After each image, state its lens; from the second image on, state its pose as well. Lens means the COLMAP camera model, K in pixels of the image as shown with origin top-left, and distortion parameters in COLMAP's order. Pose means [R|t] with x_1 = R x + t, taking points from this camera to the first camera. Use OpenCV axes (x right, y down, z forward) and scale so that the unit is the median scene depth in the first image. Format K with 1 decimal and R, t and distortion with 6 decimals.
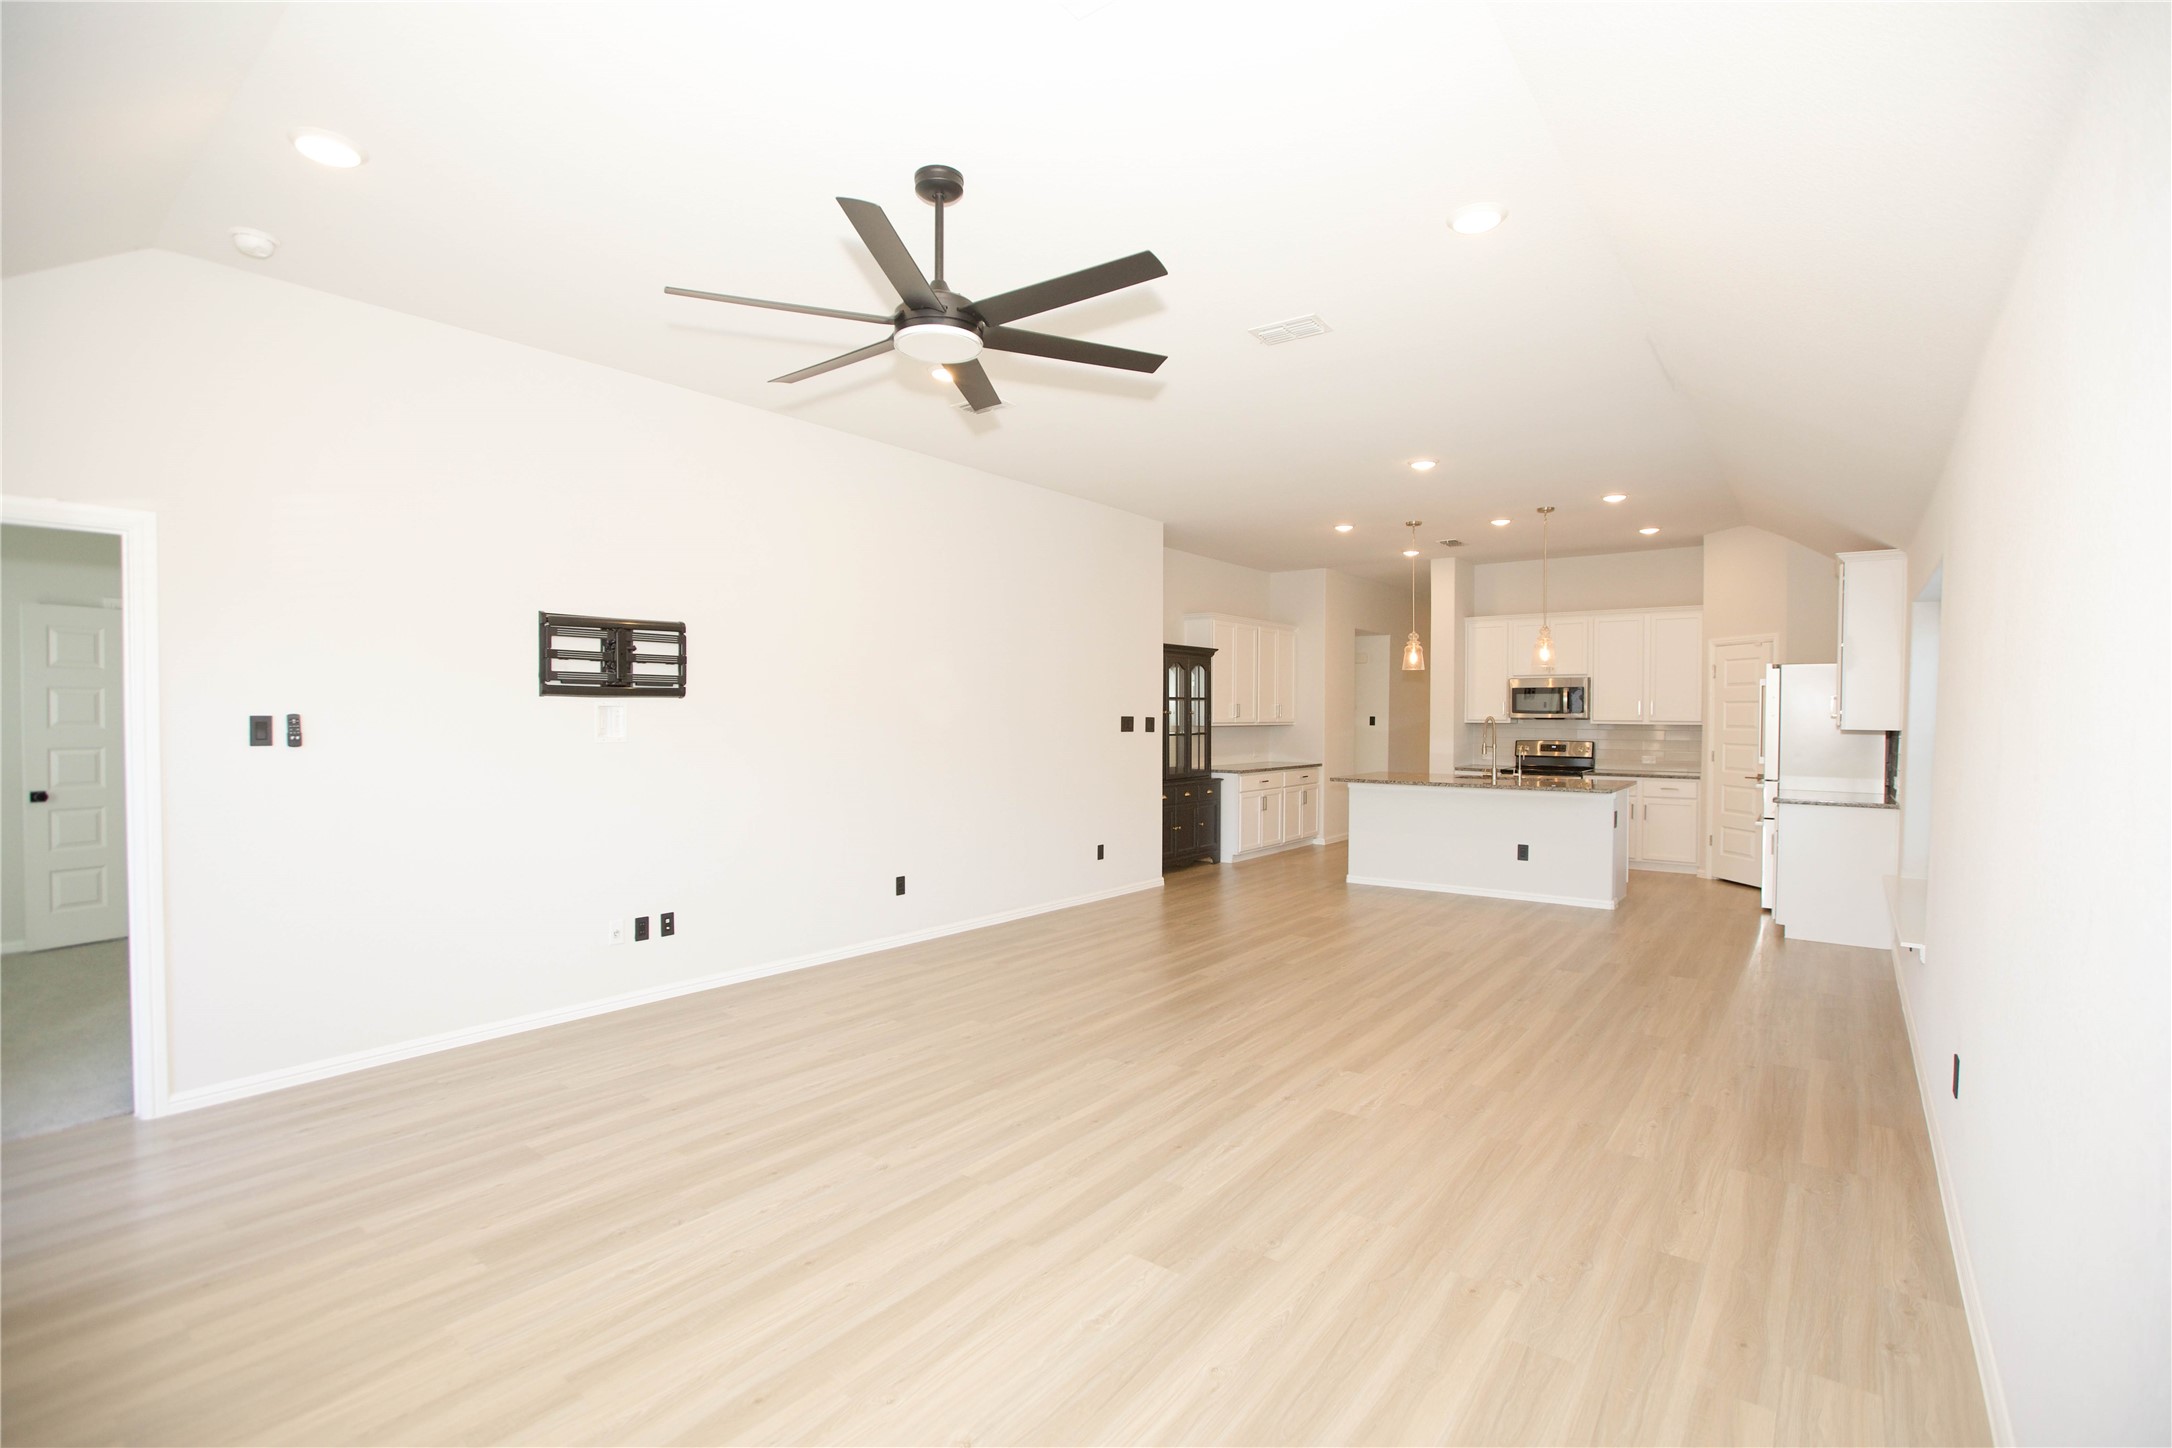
lens RADIAL K [[1008.2, 0, 1083.6], [0, 1008.2, 742.9], [0, 0, 1]] dist [-0.051134, 0.016516]
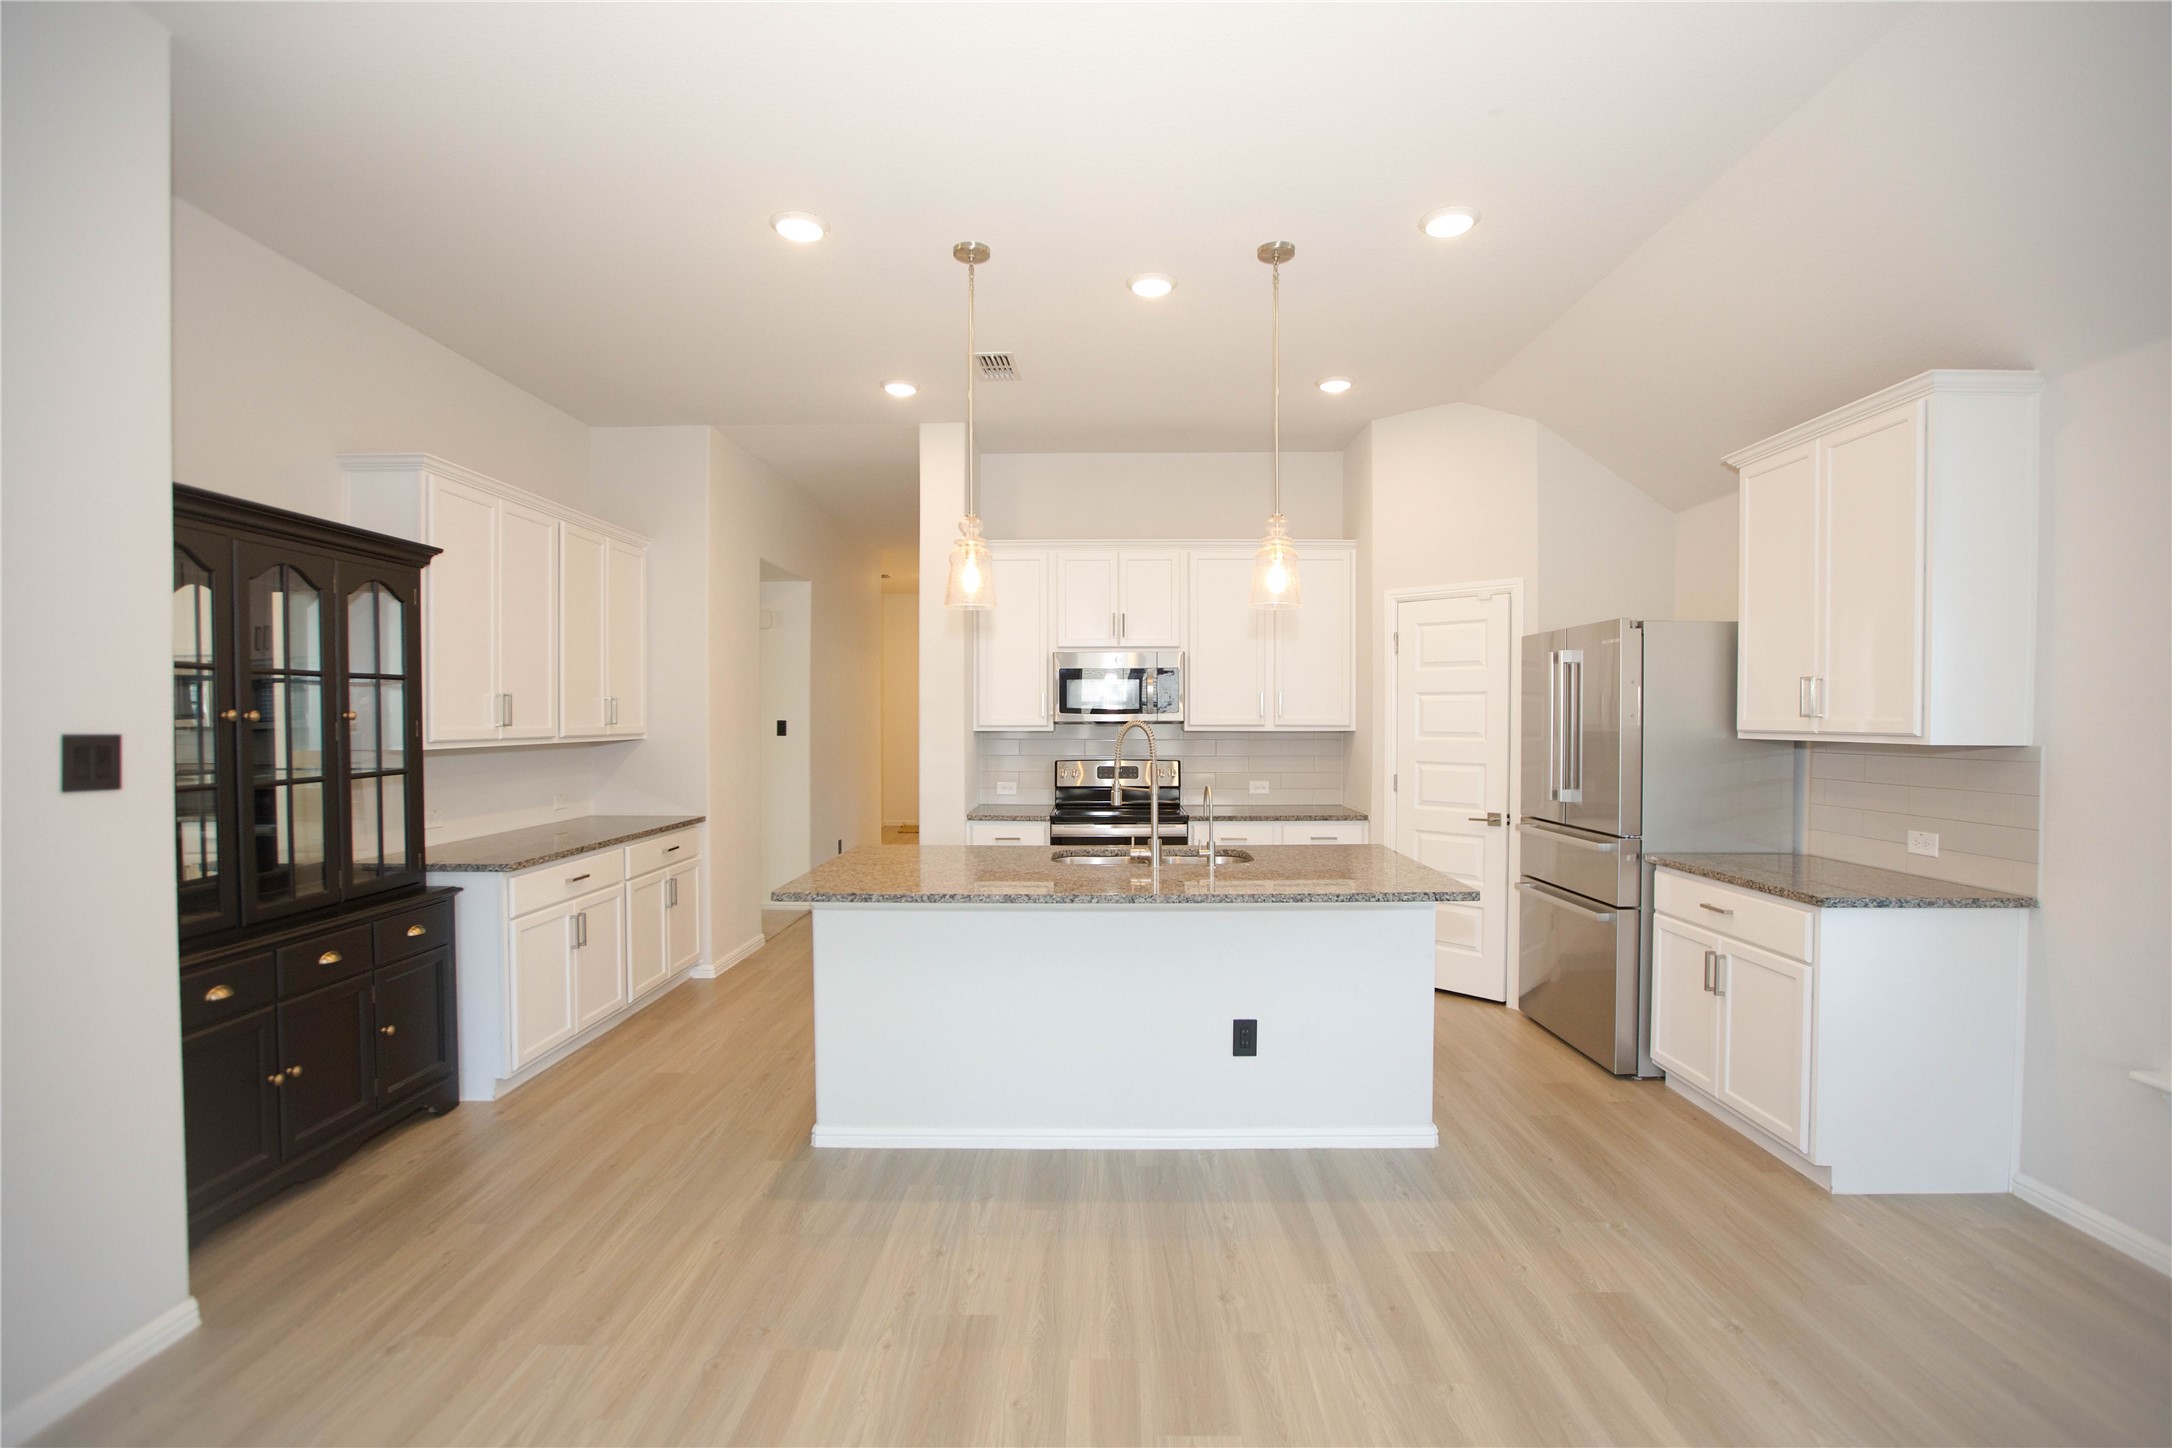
lens RADIAL K [[1008.2, 0, 1083.6], [0, 1008.2, 742.9], [0, 0, 1]] dist [-0.051134, 0.016516]
pose [[0.799788, -0.020068, 0.599946, 0.110981], [0.020401, 0.999772, 0.006246, -0.018326], [-0.599935, 0.007245, 0.800016, 0.600178]]
